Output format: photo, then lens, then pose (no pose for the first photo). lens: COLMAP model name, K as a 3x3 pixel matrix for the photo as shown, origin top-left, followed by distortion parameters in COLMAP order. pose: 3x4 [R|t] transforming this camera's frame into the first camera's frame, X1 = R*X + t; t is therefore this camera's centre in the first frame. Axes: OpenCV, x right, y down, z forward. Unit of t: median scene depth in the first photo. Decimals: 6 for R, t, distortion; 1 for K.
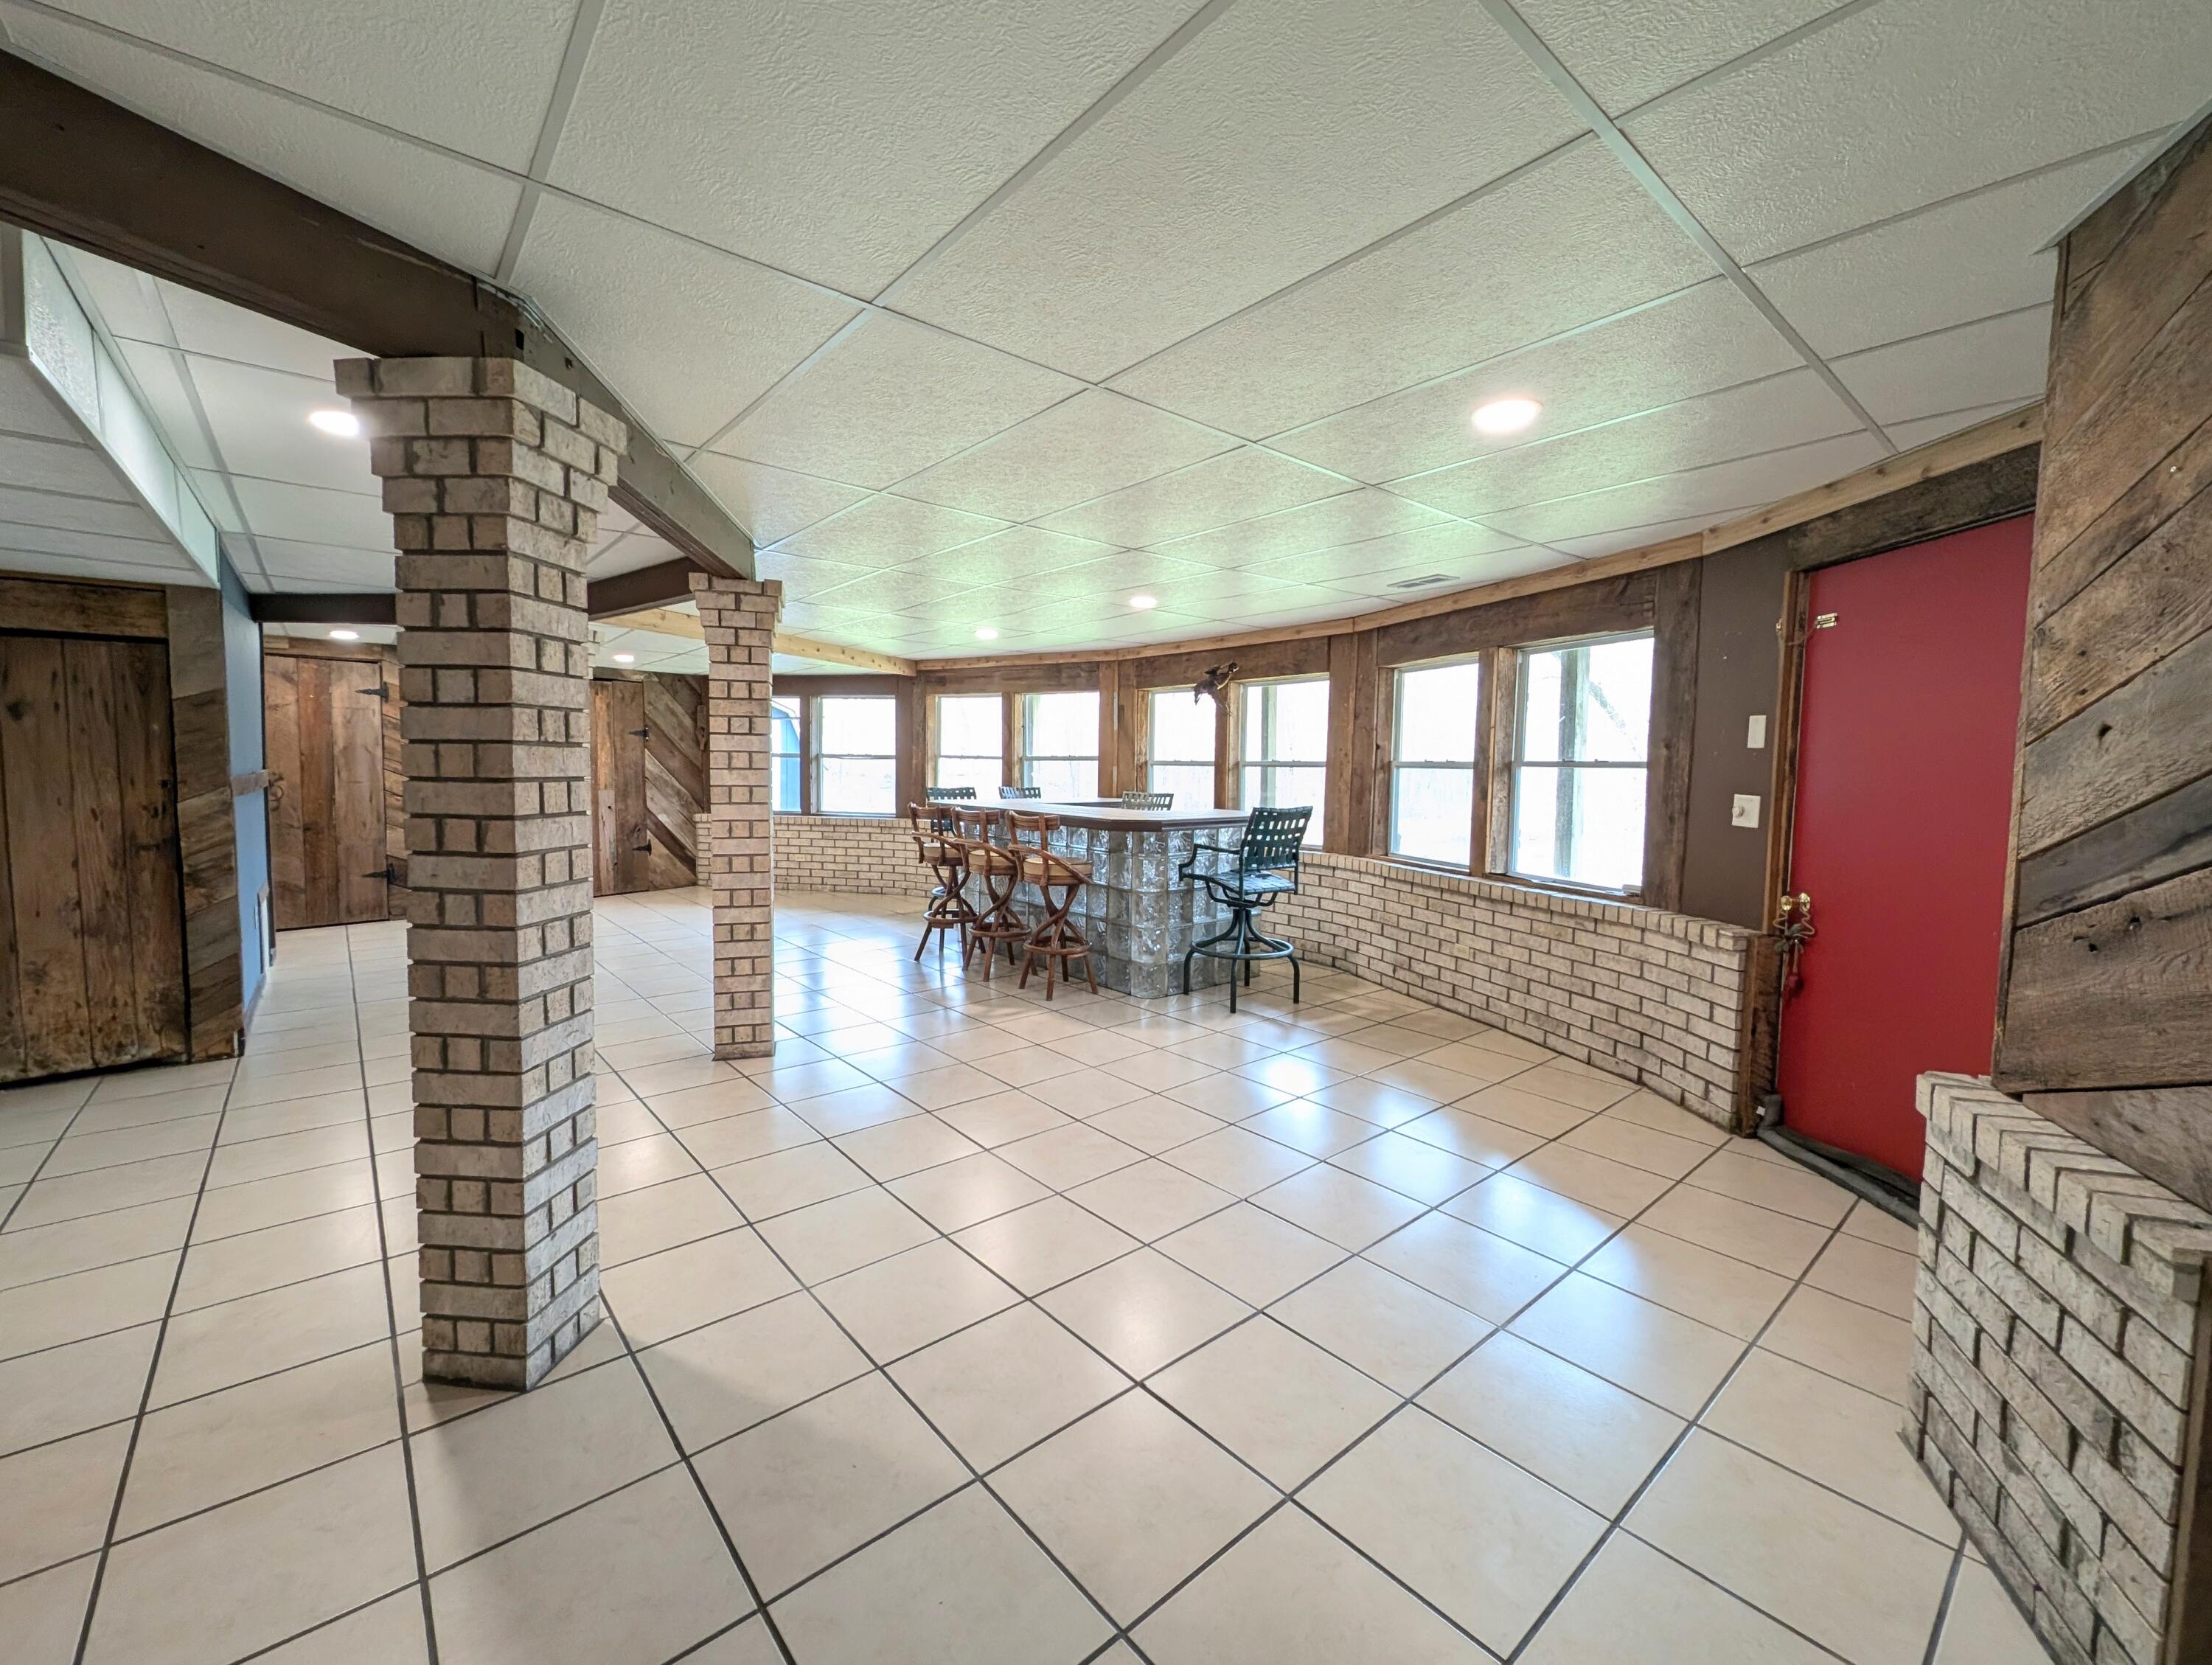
lens RADIAL K [[914.5, 0, 1108.1], [0, 914.5, 823.5], [0, 0, 1]] dist [-0.001038, -0.000181]
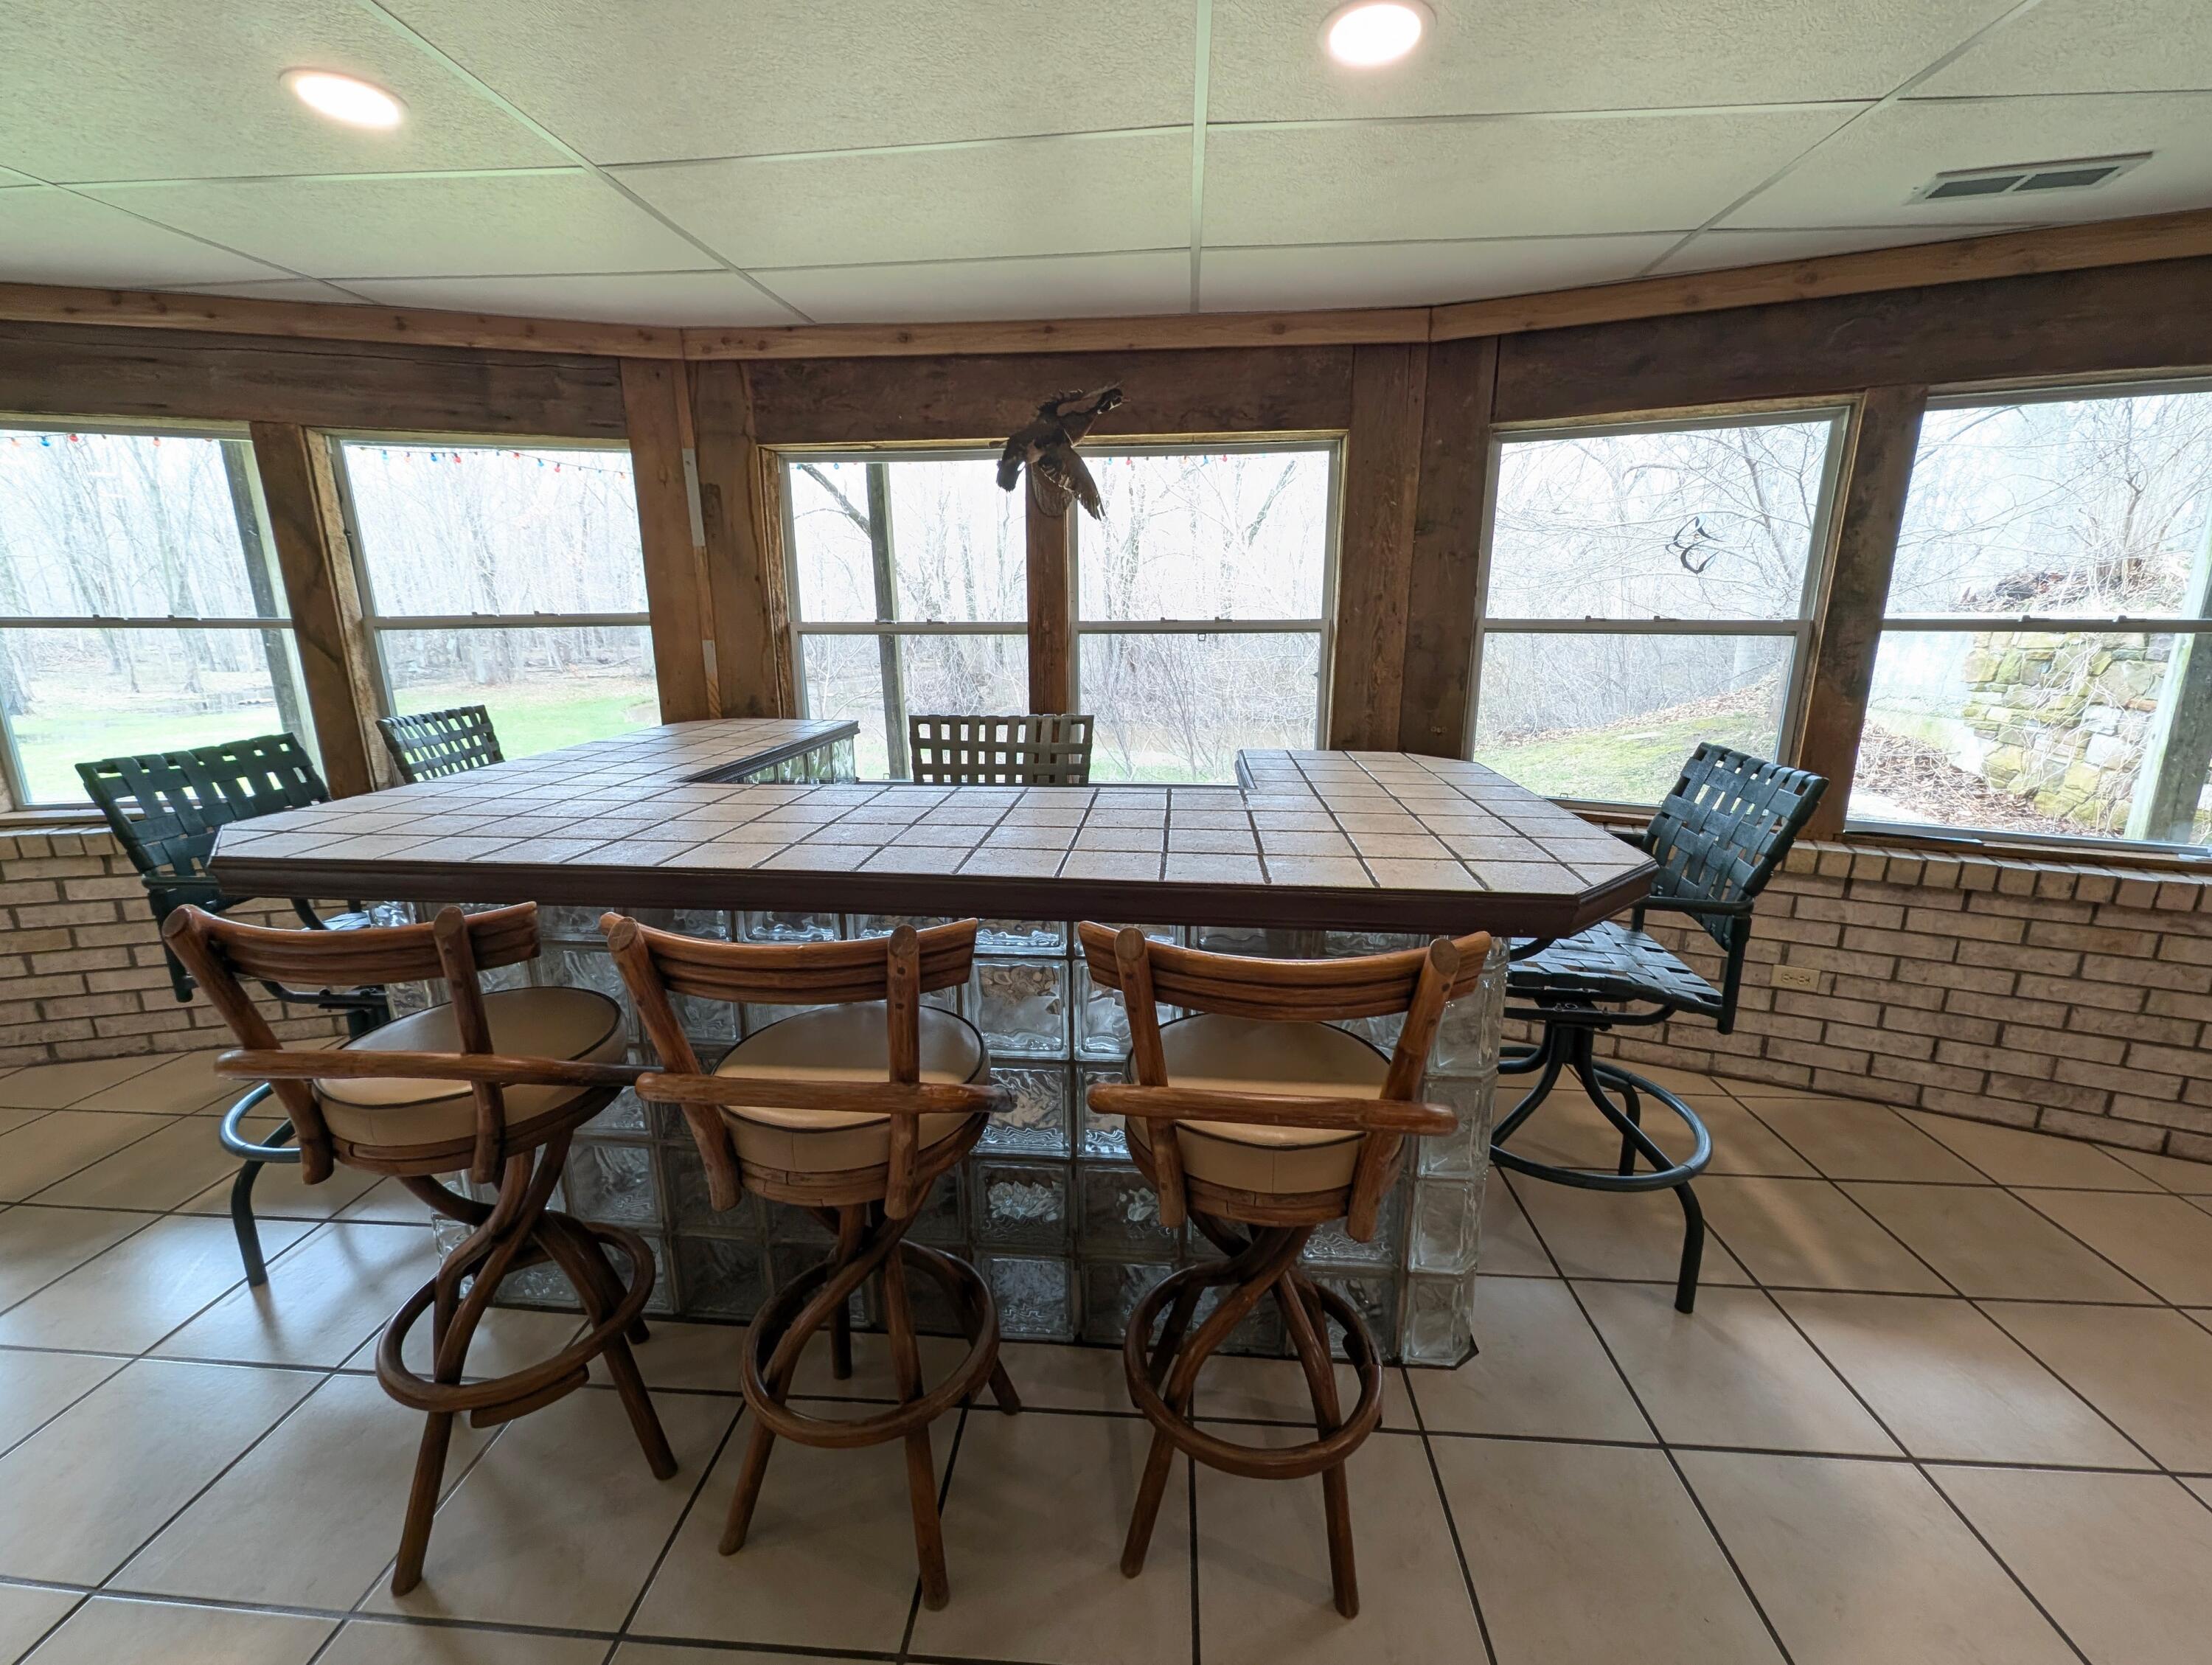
lens RADIAL K [[914.5, 0, 1108.1], [0, 914.5, 823.5], [0, 0, 1]] dist [-0.001038, -0.000181]
pose [[0.699782, -0.176030, 0.692329, -0.182939], [0.058031, 0.979969, 0.190509, -0.054935], [-0.711996, -0.093138, 0.695980, 0.645393]]
